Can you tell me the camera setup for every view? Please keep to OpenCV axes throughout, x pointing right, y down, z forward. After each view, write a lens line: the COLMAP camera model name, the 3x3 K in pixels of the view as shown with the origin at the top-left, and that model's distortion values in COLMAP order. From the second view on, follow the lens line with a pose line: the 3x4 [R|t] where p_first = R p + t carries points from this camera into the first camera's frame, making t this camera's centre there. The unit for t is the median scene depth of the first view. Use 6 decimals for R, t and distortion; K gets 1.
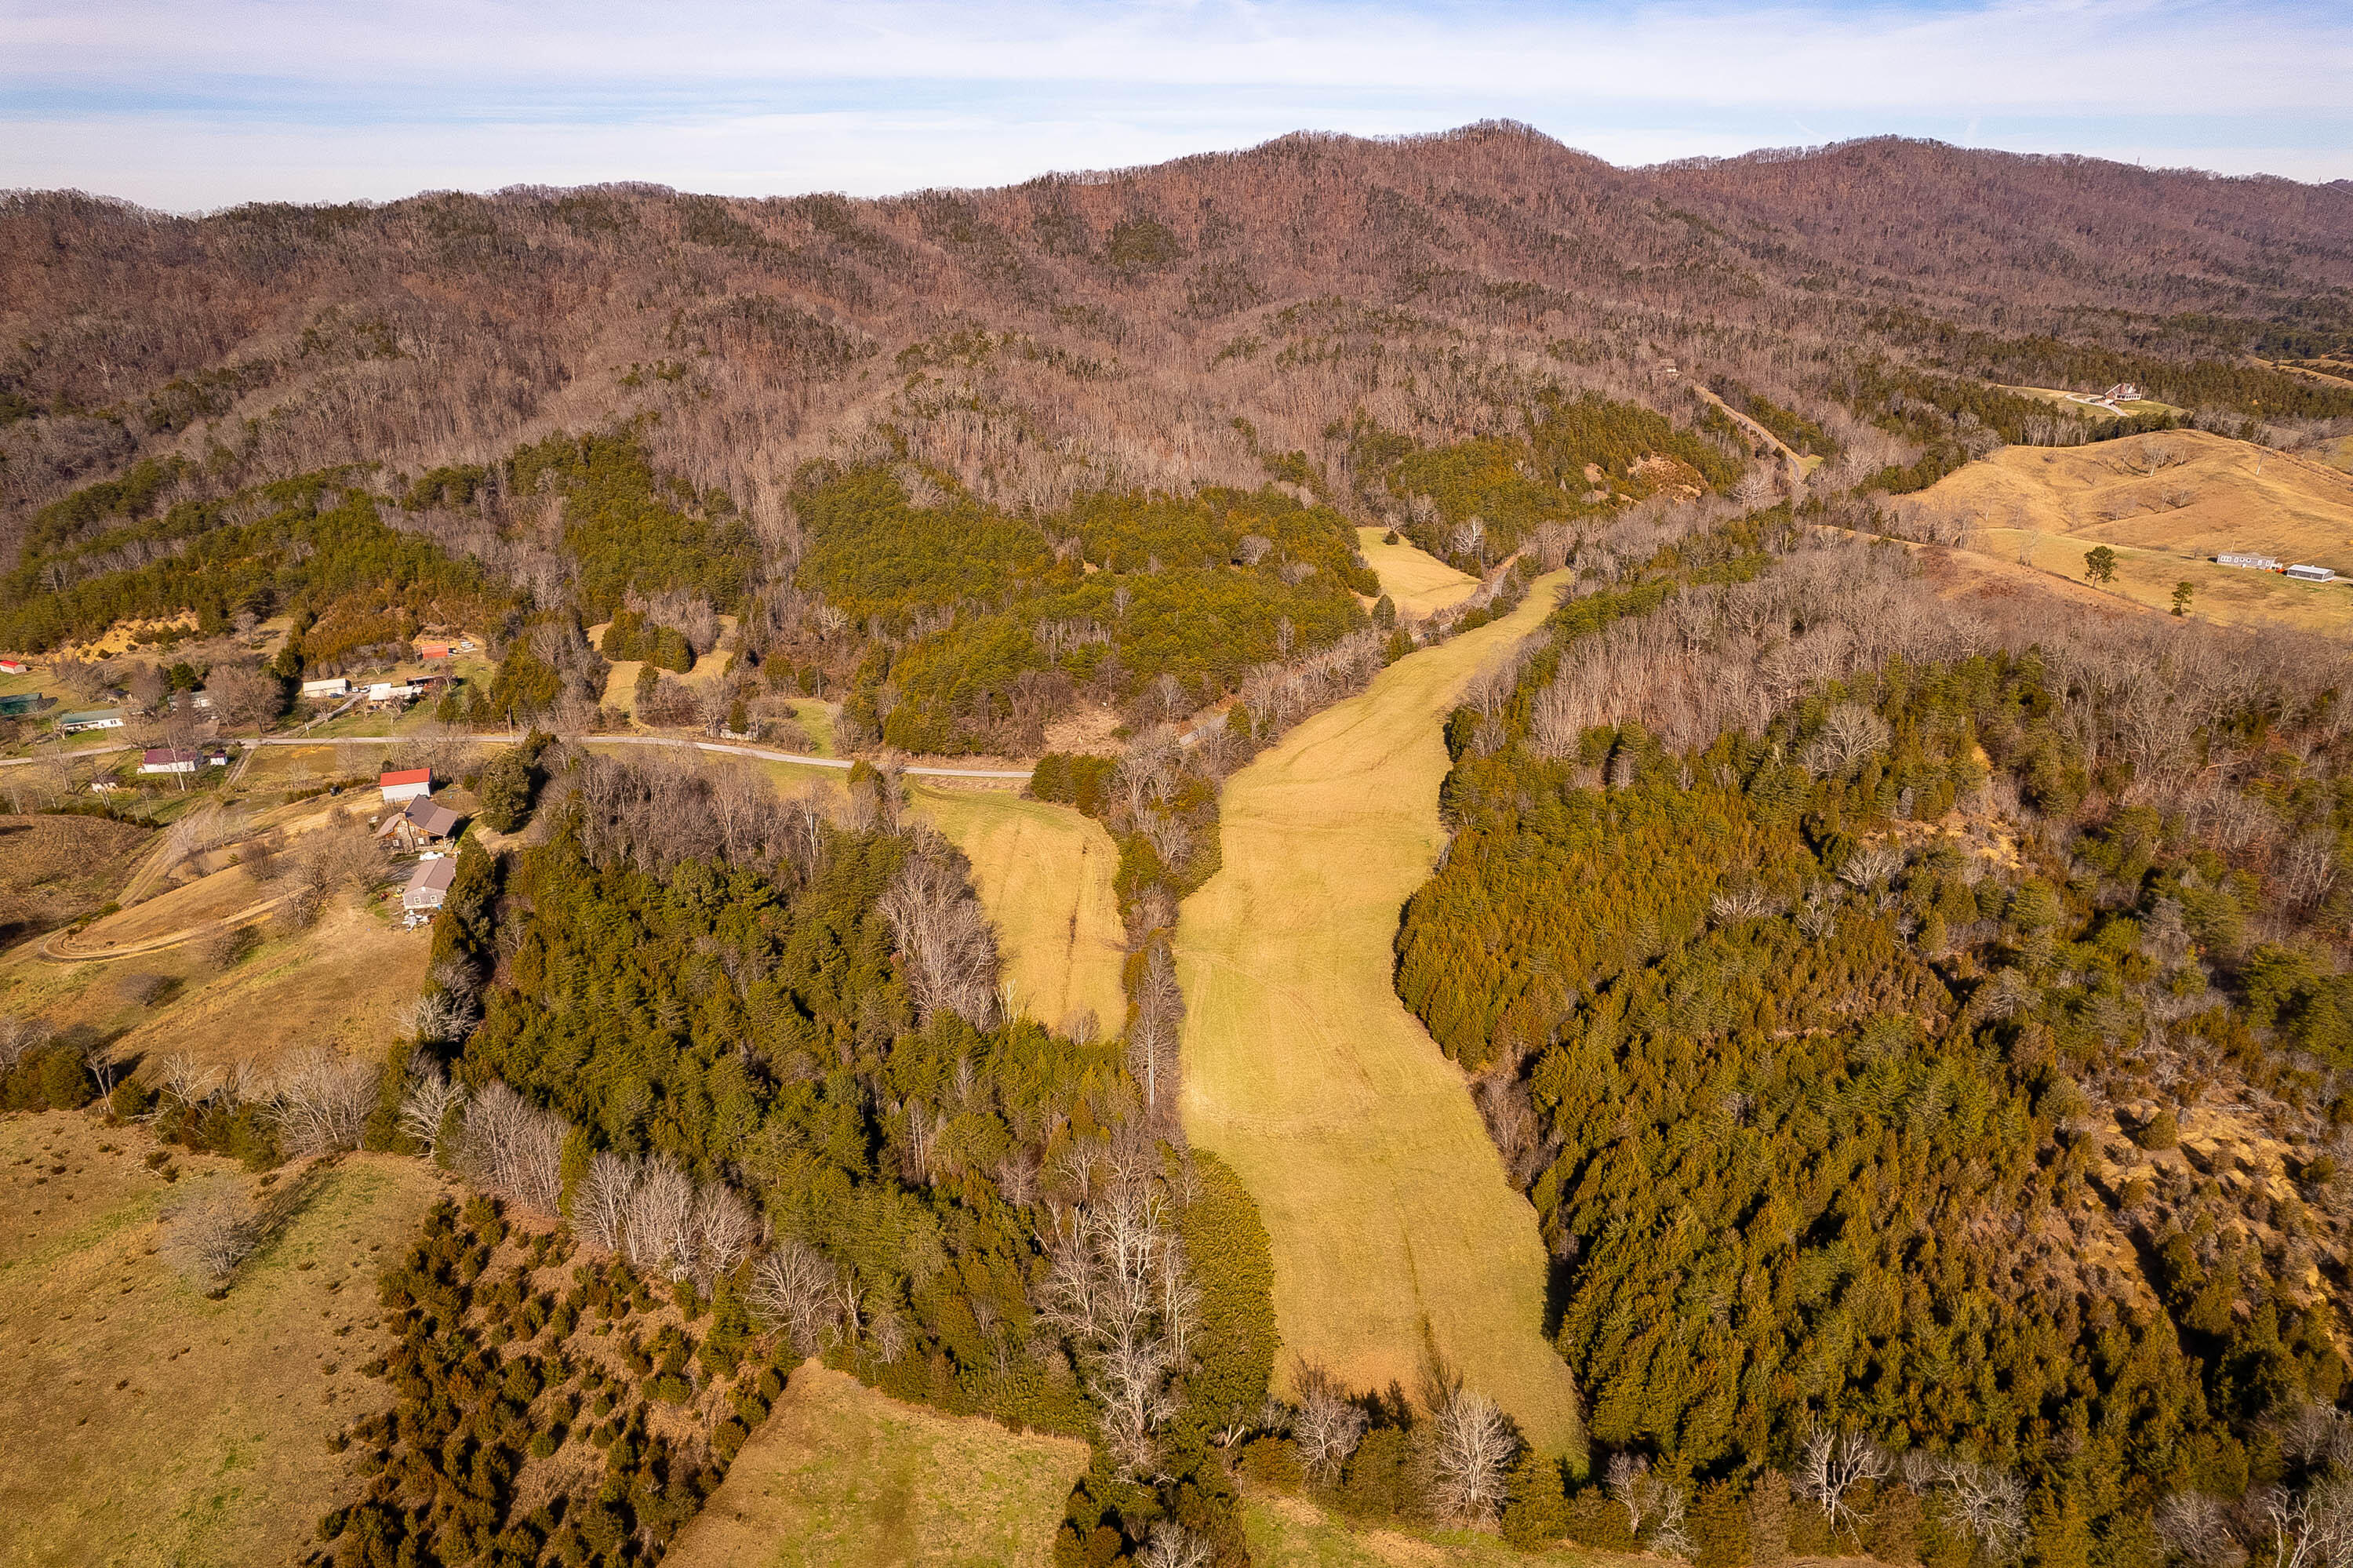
lens RADIAL K [[1510.4, 0, 1191.3], [0, 1510.4, 783.9], [0, 0, 1]] dist [-0.085410, 0.078967]
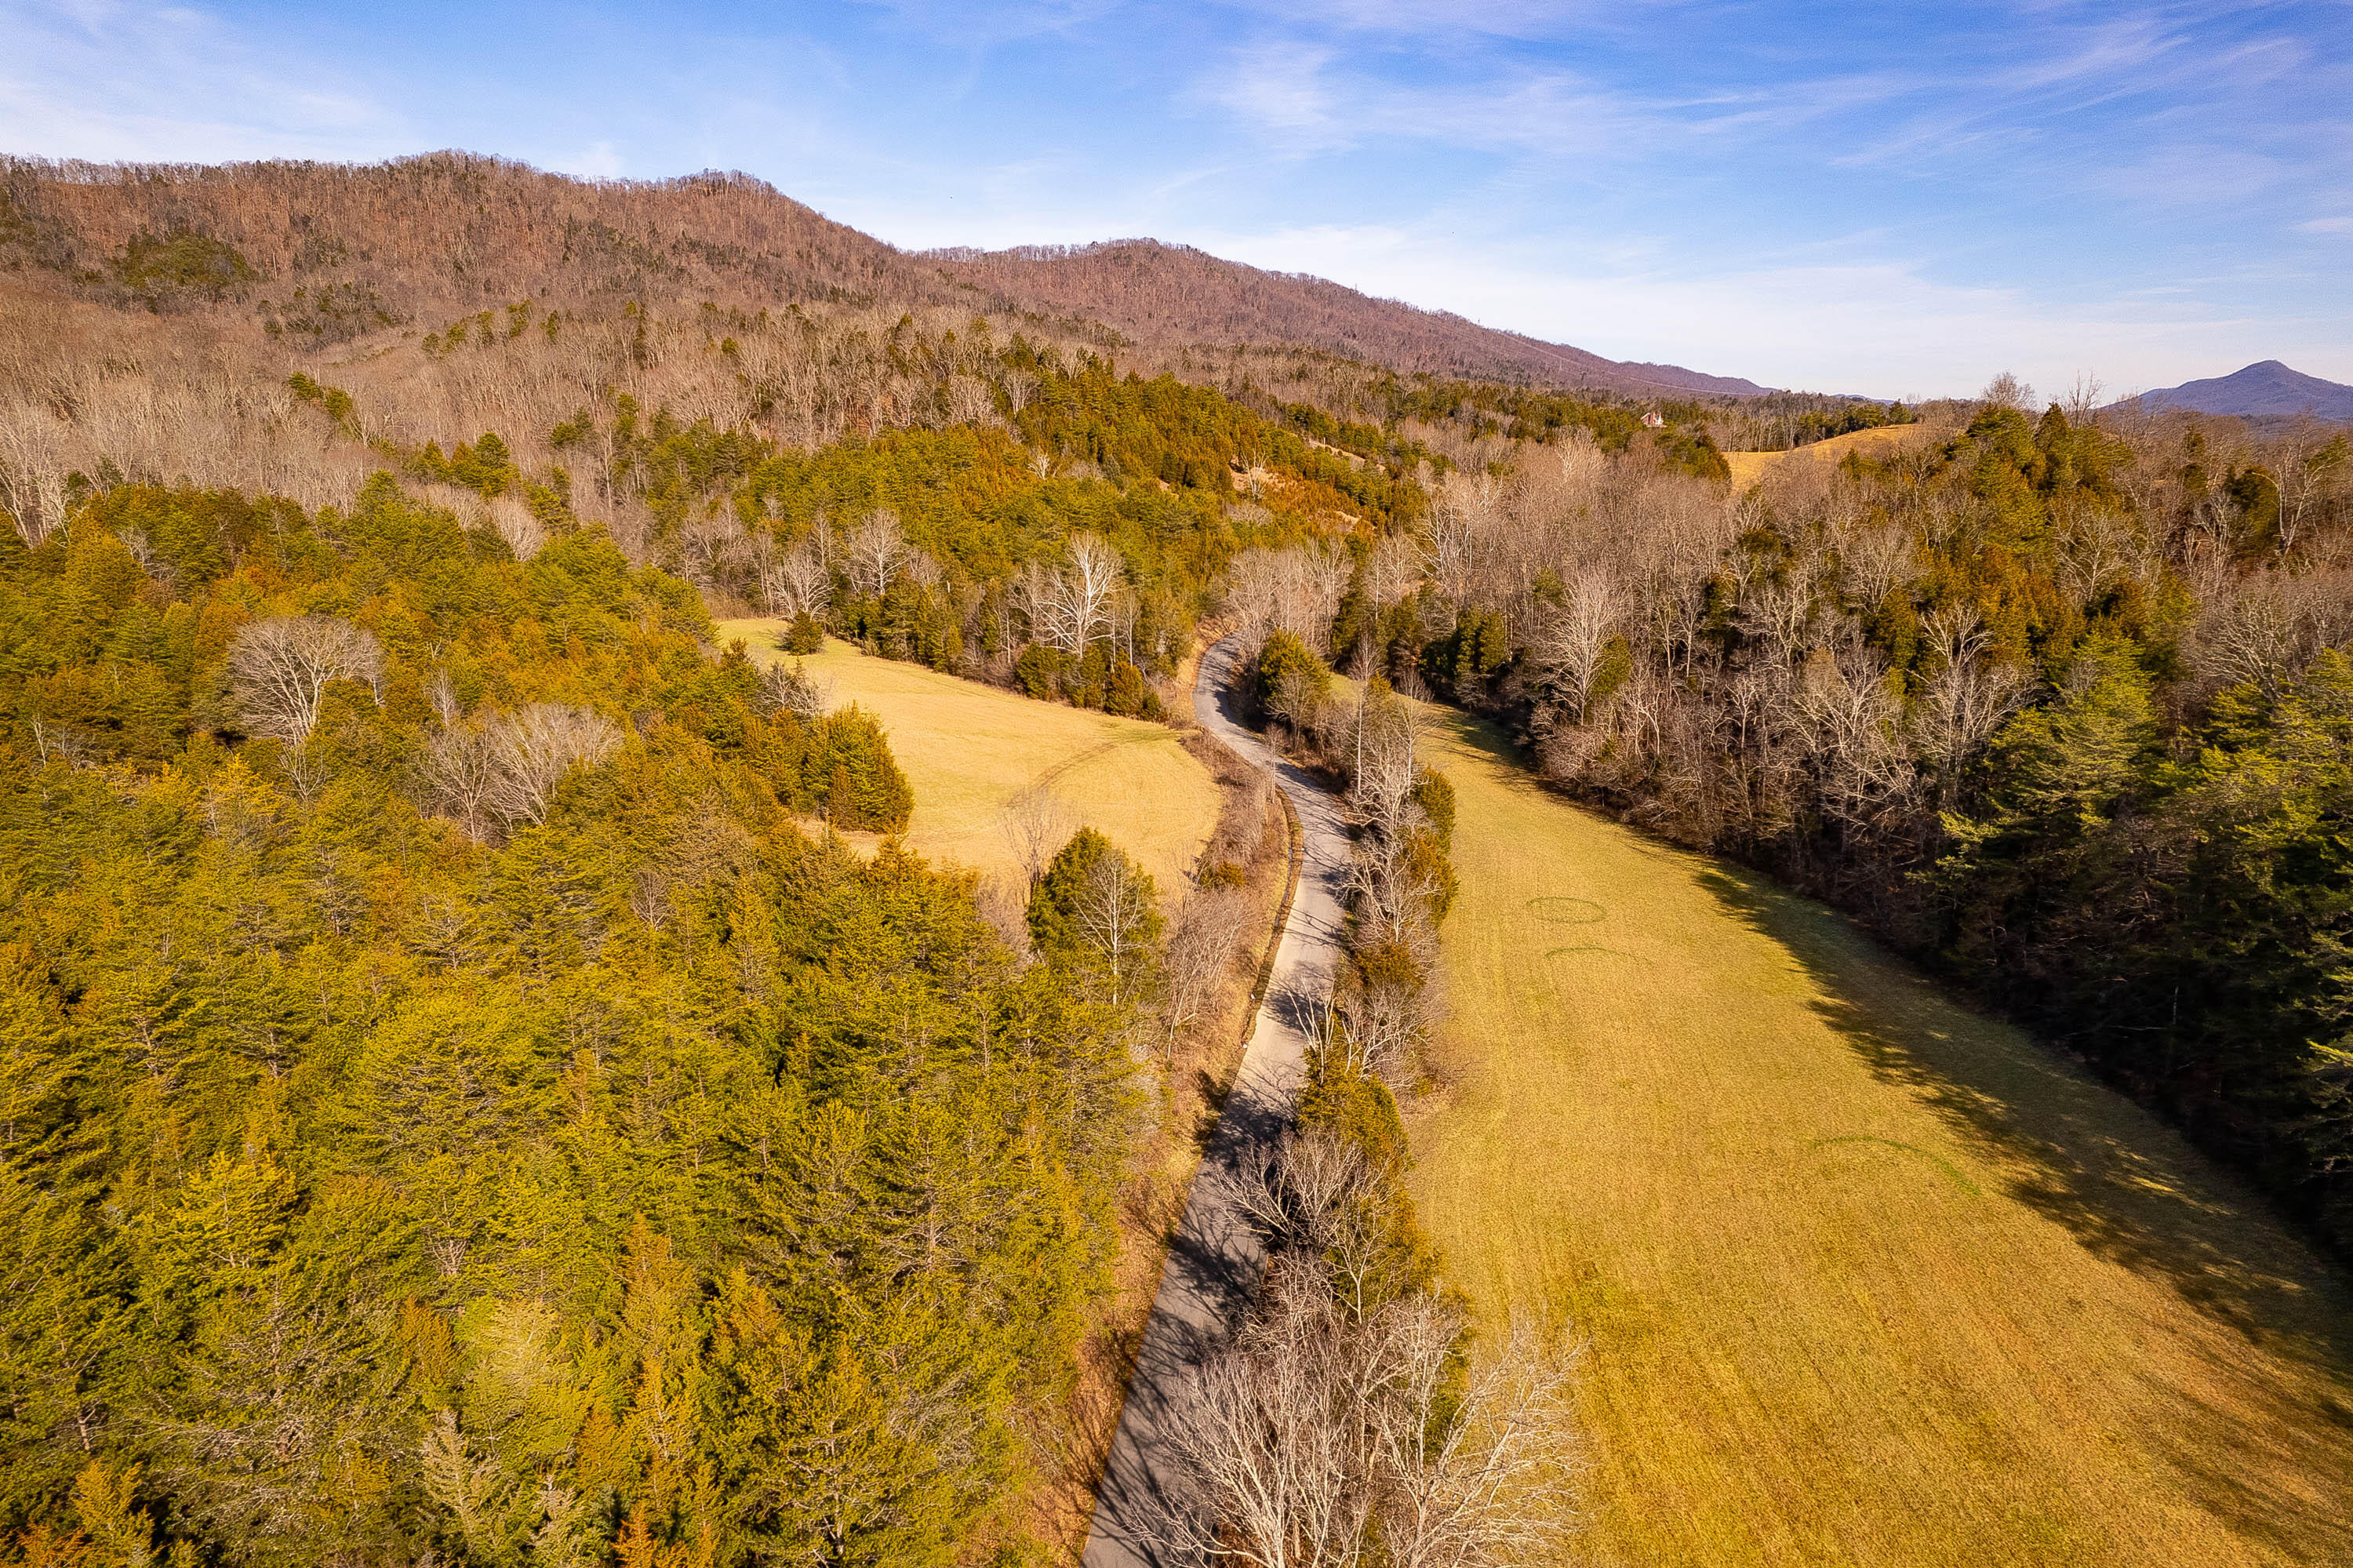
lens RADIAL K [[1510.4, 0, 1191.3], [0, 1510.4, 783.9], [0, 0, 1]] dist [-0.085410, 0.078967]
pose [[0.875702, -0.105429, 0.471201, 0.021907], [0.156772, 0.985083, -0.070945, -0.043111], [-0.456692, 0.135998, 0.879168, 0.311121]]
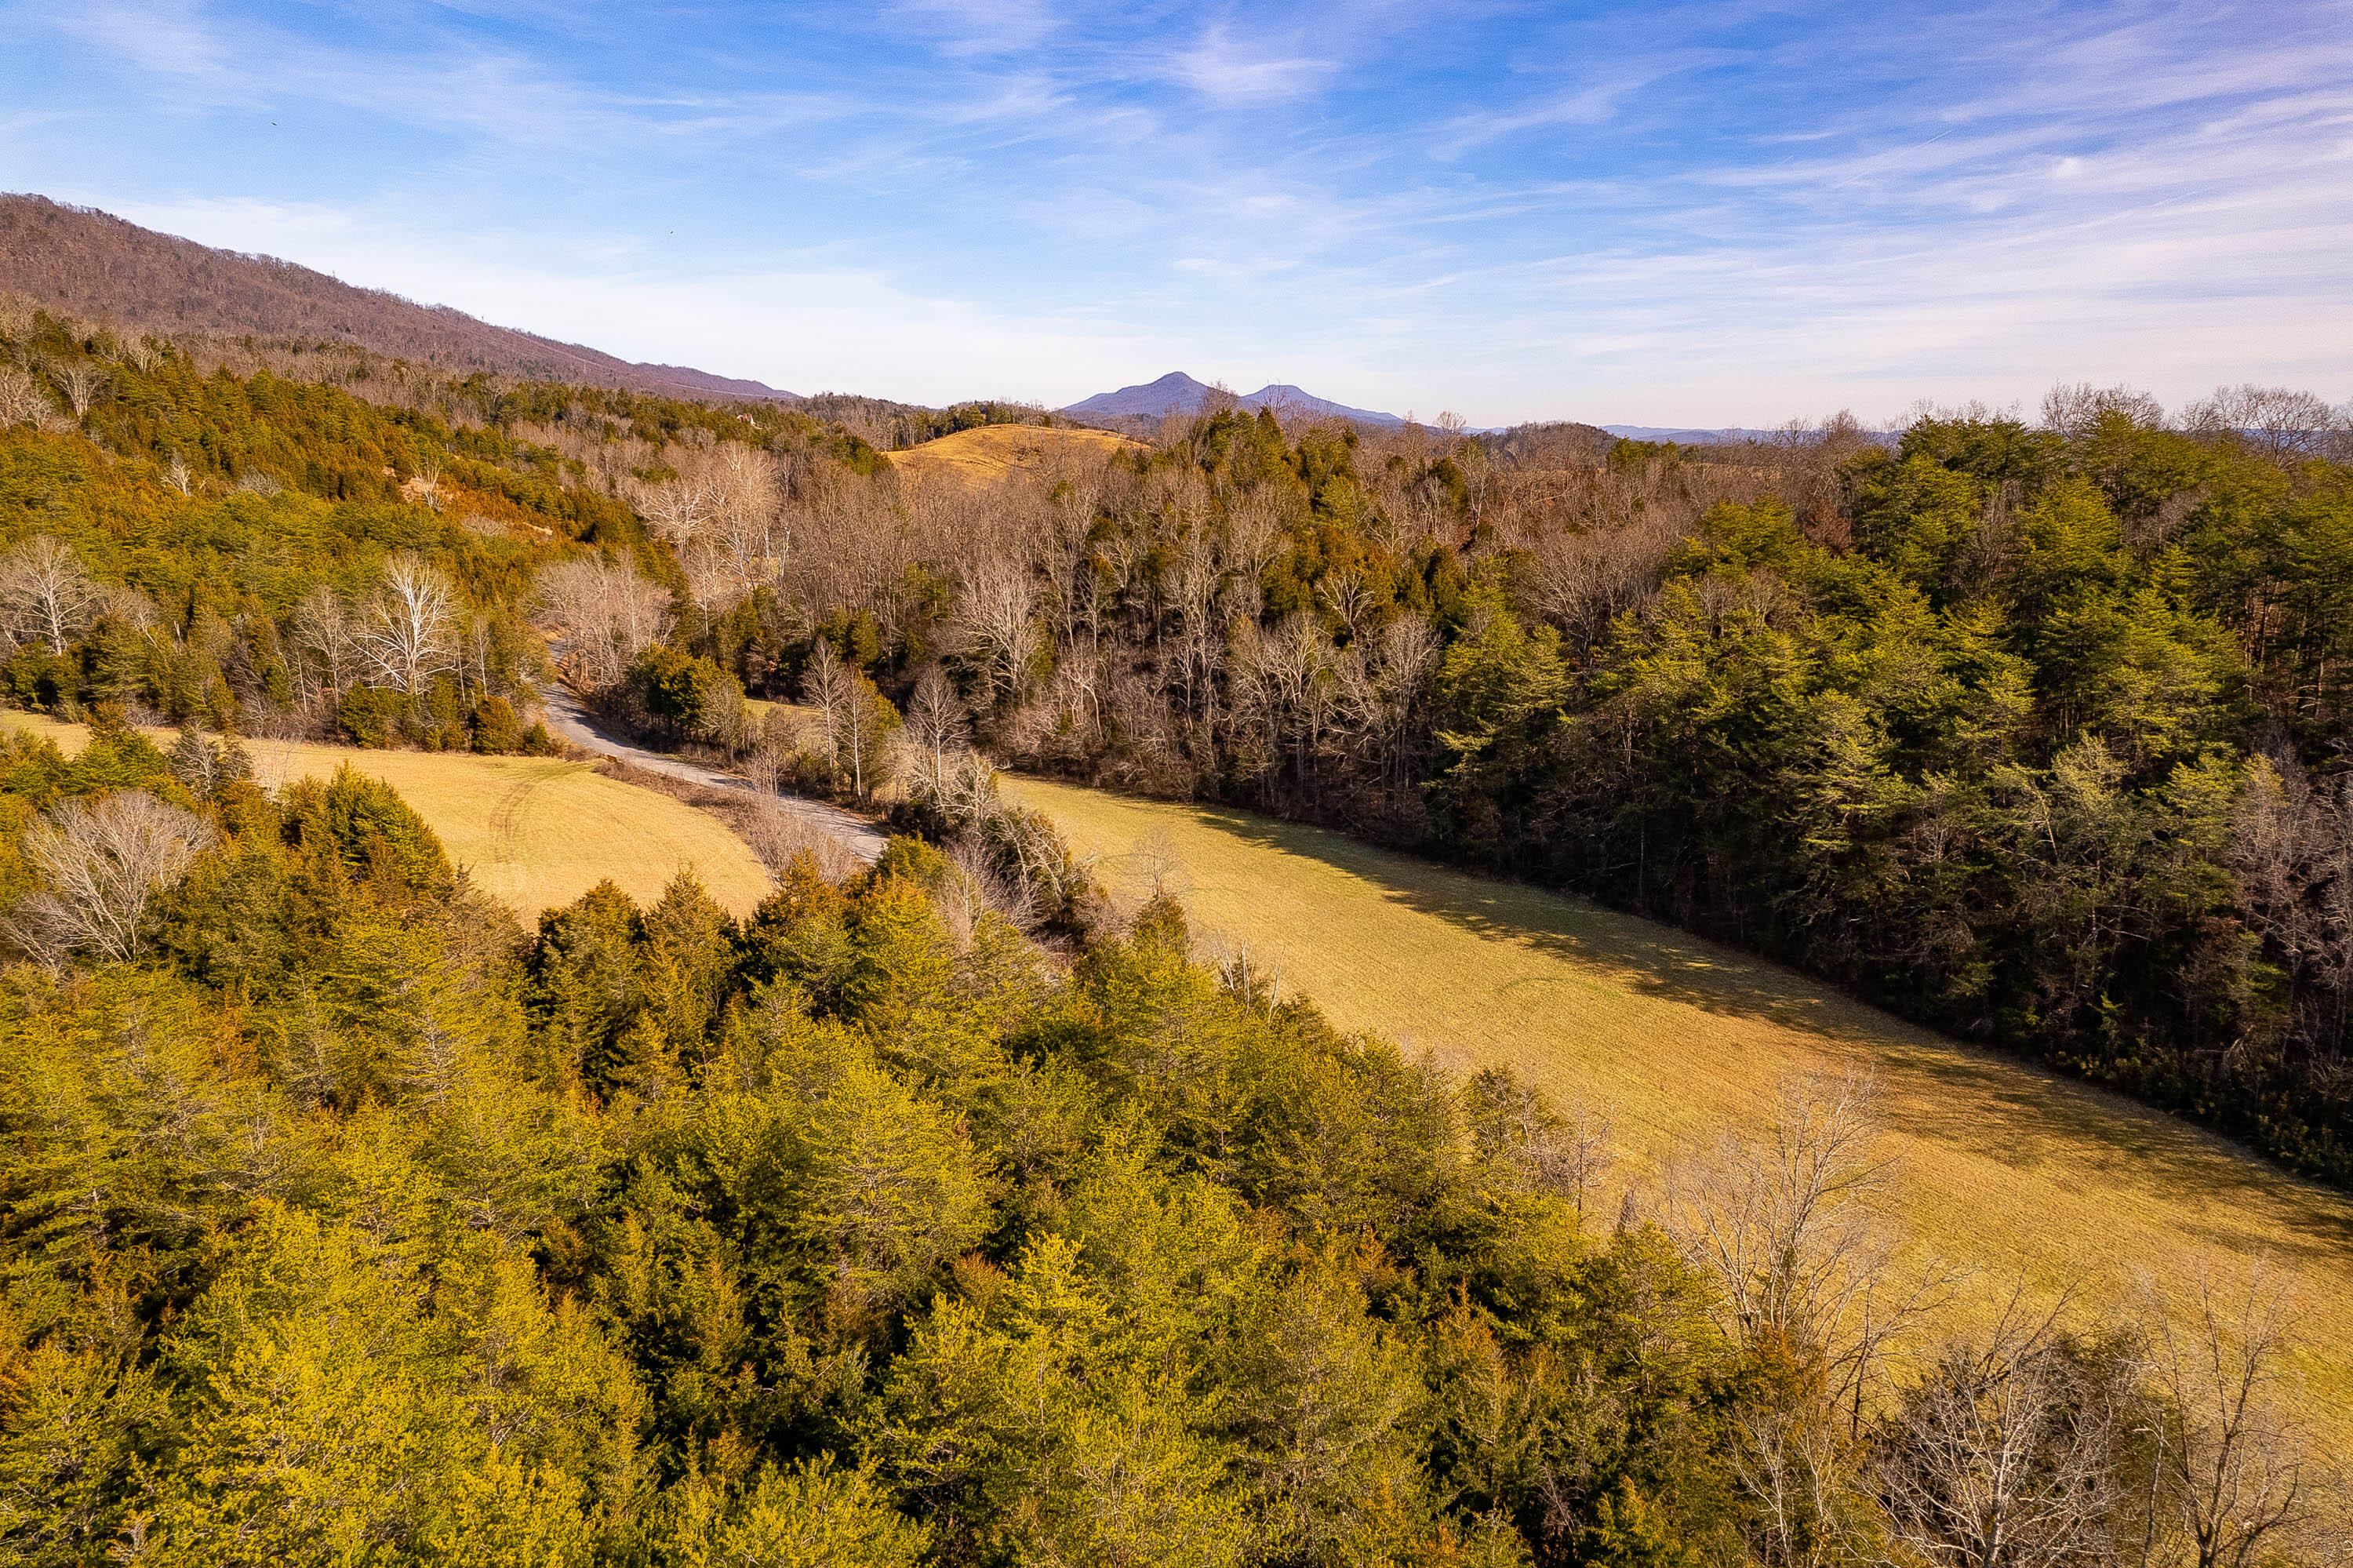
lens RADIAL K [[1510.4, 0, 1191.3], [0, 1510.4, 783.9], [0, 0, 1]] dist [-0.085410, 0.078967]
pose [[0.426395, -0.199246, 0.882320, -0.001382], [0.297238, 0.952133, 0.071366, -0.049324], [-0.854305, 0.231829, 0.465208, 0.329170]]
